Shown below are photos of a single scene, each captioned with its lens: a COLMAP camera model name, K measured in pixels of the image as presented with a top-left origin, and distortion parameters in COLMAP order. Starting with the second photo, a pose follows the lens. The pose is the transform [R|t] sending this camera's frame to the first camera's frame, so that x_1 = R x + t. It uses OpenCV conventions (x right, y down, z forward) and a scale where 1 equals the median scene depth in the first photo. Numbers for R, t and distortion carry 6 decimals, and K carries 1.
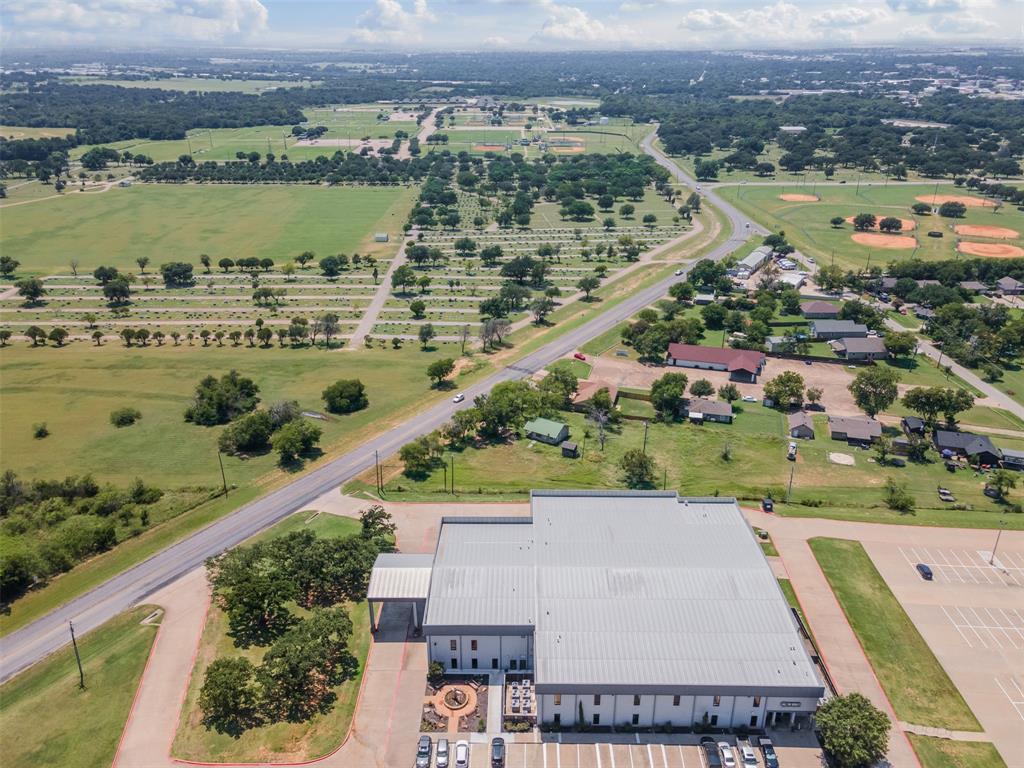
lens RADIAL K [[761.2, 0, 516.8], [0, 761.2, 383.8], [0, 0, 1]] dist [0.042230, -0.001242]
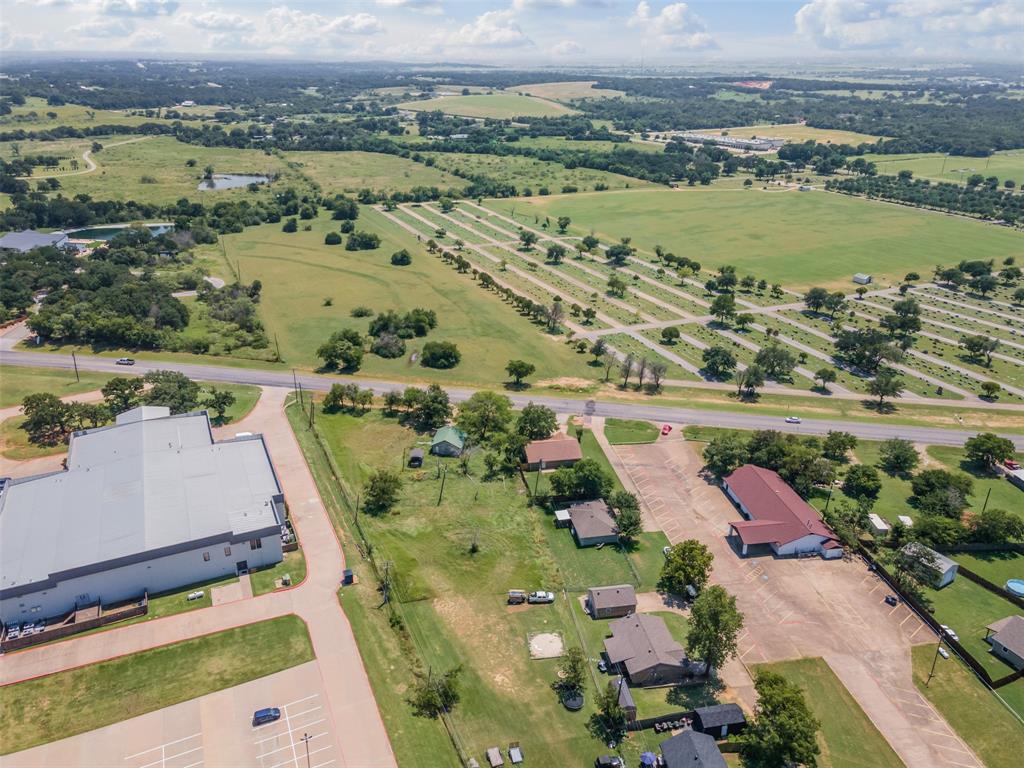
lens RADIAL K [[761.2, 0, 516.8], [0, 761.2, 383.8], [0, 0, 1]] dist [0.042230, -0.001242]
pose [[0.422567, 0.360895, -0.831379, 0.889474], [-0.372274, 0.905463, 0.203838, -0.245722], [0.826347, 0.223365, 0.516971, 0.551097]]
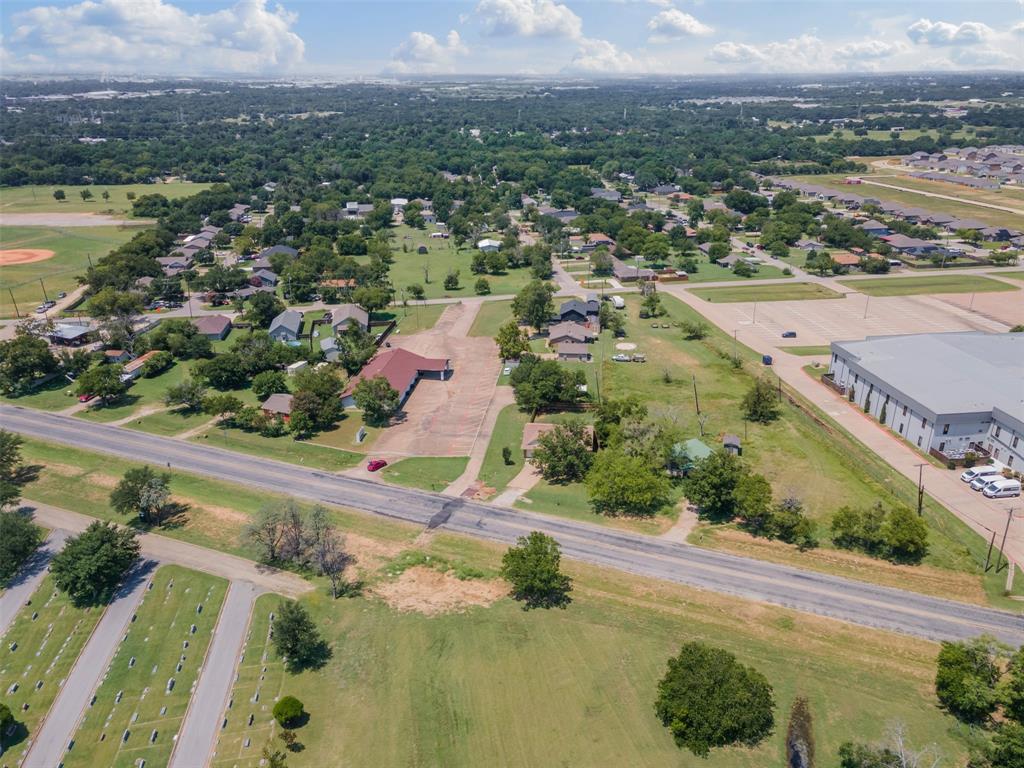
lens RADIAL K [[761.2, 0, 516.8], [0, 761.2, 383.8], [0, 0, 1]] dist [0.042230, -0.001242]
pose [[-0.146818, -0.377951, 0.914110, -0.579889], [0.407519, 0.818943, 0.404055, -0.364591], [-0.901317, 0.431840, 0.033786, 1.107063]]
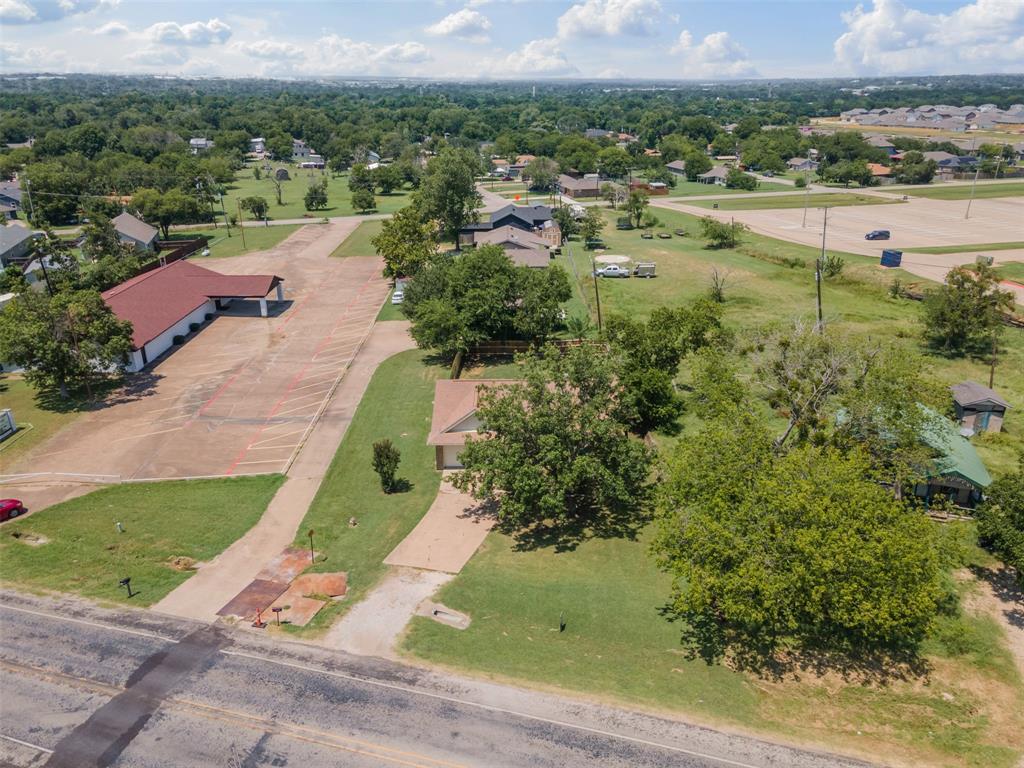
lens RADIAL K [[761.2, 0, 516.8], [0, 761.2, 383.8], [0, 0, 1]] dist [0.042230, -0.001242]
pose [[-0.263244, -0.366636, 0.892346, -0.148237], [0.393025, 0.803974, 0.446270, -0.126050], [-0.881041, 0.468192, -0.067544, 1.137505]]
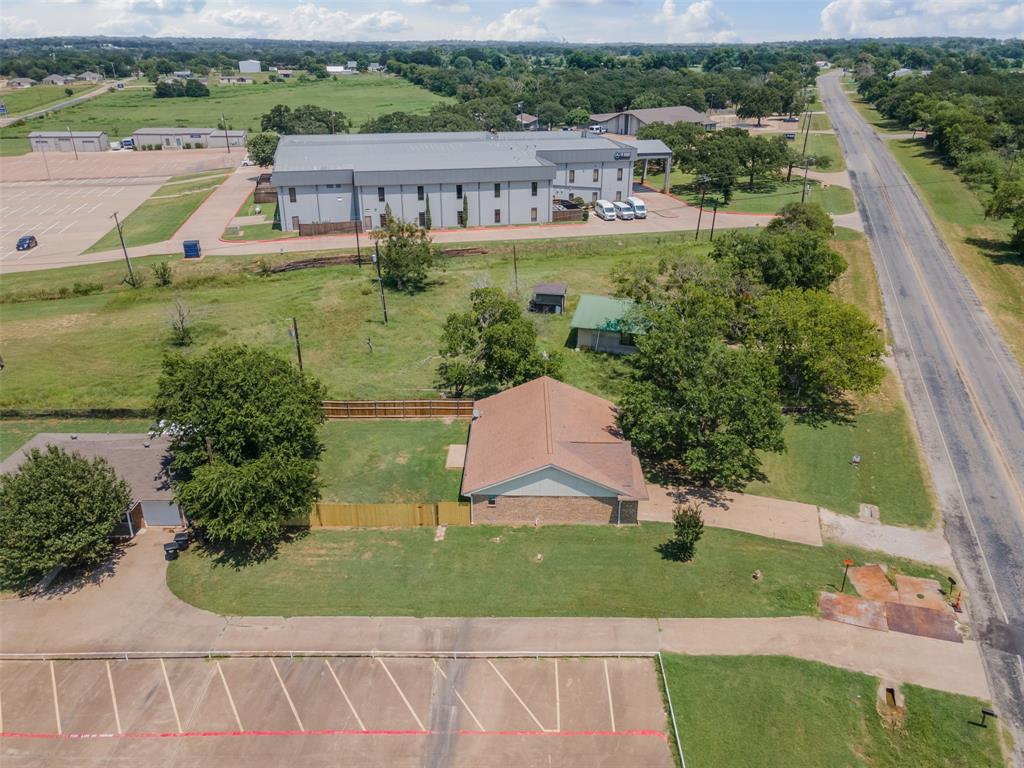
lens RADIAL K [[761.2, 0, 516.8], [0, 761.2, 383.8], [0, 0, 1]] dist [0.042230, -0.001242]
pose [[-0.970137, 0.092963, -0.224034, 0.187072], [-0.104717, 0.672604, 0.732556, -0.200373], [0.218787, 0.734140, -0.642784, 1.278664]]
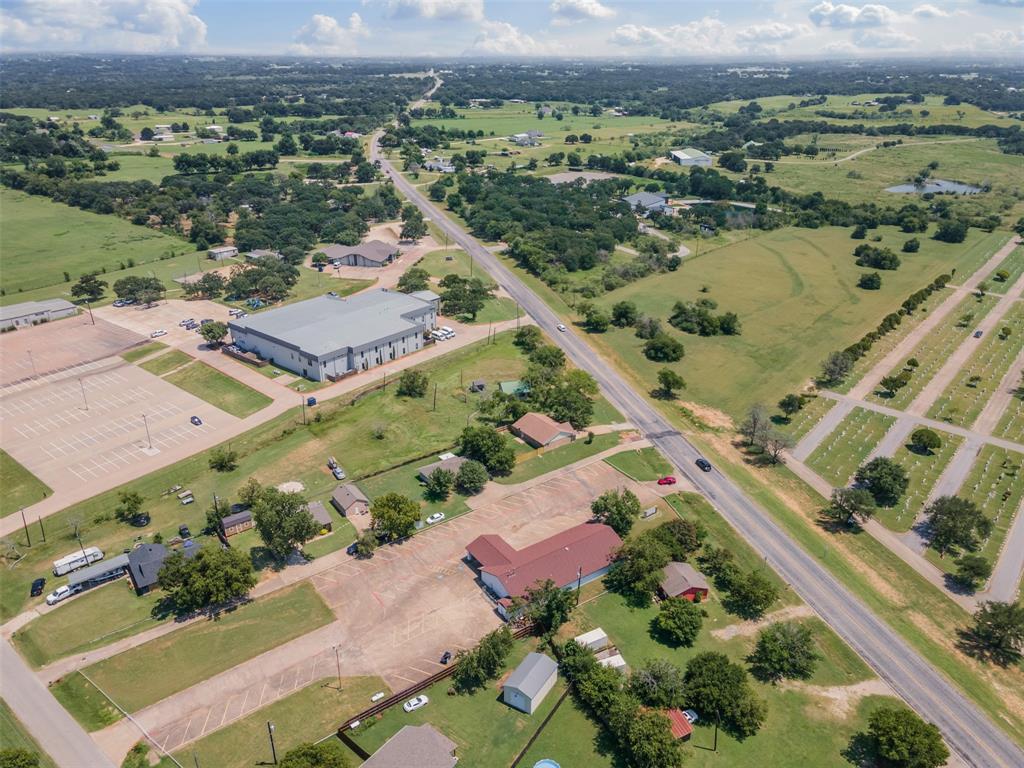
lens RADIAL K [[761.2, 0, 516.8], [0, 761.2, 383.8], [0, 0, 1]] dist [0.042230, -0.001242]
pose [[-0.632772, 0.307216, -0.710787, 0.863619], [-0.323048, 0.729494, 0.602892, -0.646403], [0.703733, 0.611111, -0.362357, 1.432540]]
